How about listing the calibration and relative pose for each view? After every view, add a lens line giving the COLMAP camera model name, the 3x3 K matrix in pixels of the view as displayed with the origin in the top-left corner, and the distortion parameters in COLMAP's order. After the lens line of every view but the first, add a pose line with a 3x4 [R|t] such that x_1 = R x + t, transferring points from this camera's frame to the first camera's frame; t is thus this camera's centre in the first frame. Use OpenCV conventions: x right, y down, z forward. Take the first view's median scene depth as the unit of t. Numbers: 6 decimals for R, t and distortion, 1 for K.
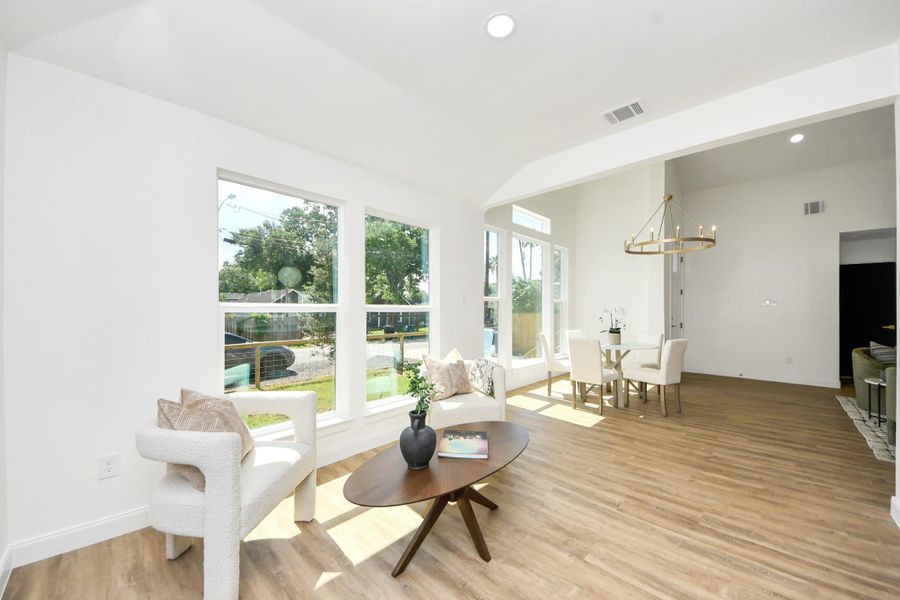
lens RADIAL K [[326.6, 0, 462.9], [0, 326.6, 307.4], [0, 0, 1]] dist [0.016194, -0.011054]
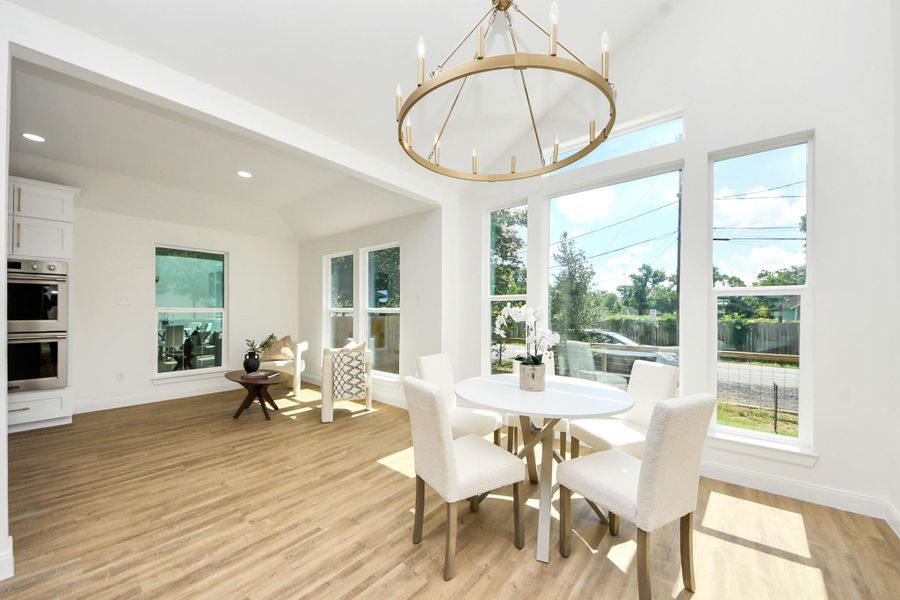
lens RADIAL K [[338.2, 0, 450.7], [0, 338.2, 313.7], [0, 0, 1]] dist [0.019444, -0.015931]
pose [[0.051209, -0.001199, -0.998687, 1.465802], [-0.001551, 0.999998, -0.001280, 0.005413], [0.998687, 0.001615, 0.051207, 1.357896]]
